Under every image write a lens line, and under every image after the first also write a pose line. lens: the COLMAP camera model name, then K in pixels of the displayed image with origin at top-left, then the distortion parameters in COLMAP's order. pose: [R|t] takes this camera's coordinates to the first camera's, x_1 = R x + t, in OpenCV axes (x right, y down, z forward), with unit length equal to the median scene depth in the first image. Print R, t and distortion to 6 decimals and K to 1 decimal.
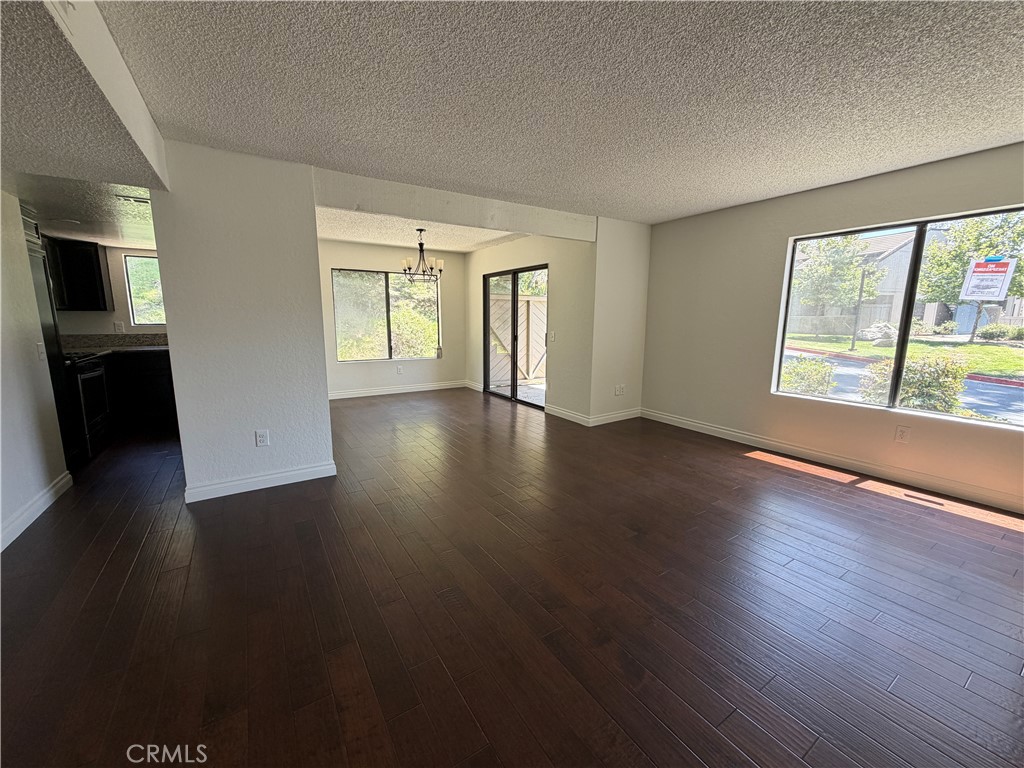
lens RADIAL K [[404.0, 0, 512.2], [0, 404.0, 384.7], [0, 0, 1]] dist [-0.000828, -0.000138]
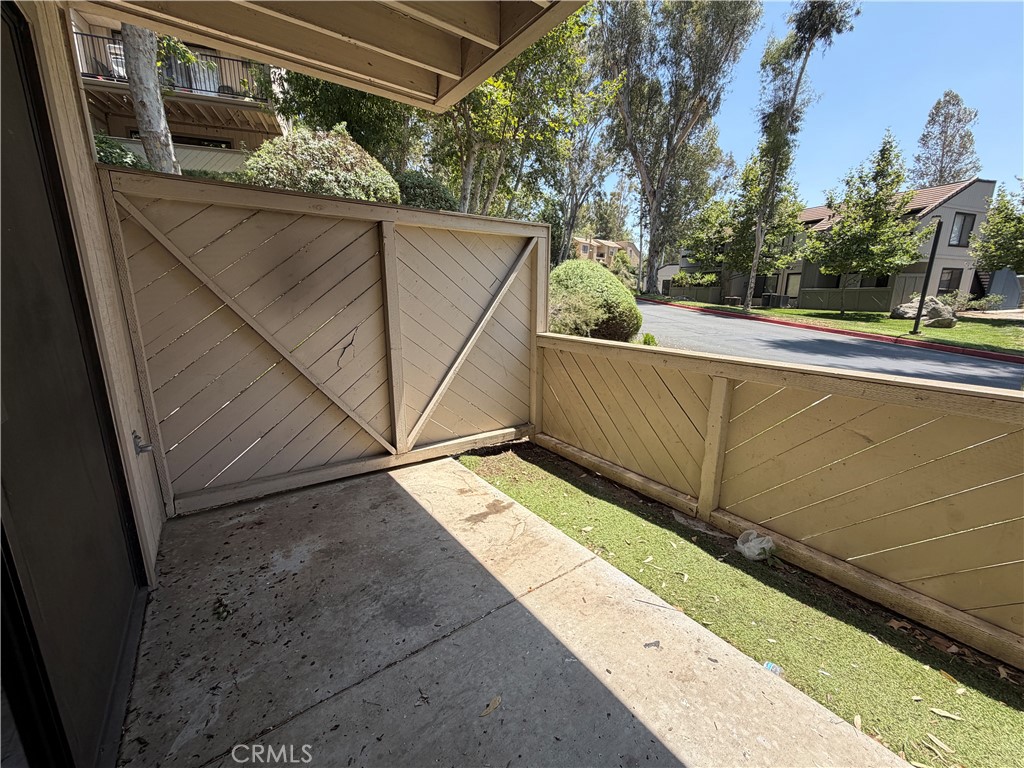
lens RADIAL K [[404.0, 0, 509.6], [0, 404.0, 382.0], [0, 0, 1]] dist [-0.000828, -0.000138]
pose [[0.998261, -0.011537, 0.057803, 0.046175], [0.008259, 0.998361, 0.056629, -0.036173], [-0.058361, -0.056053, 0.996721, 0.246411]]
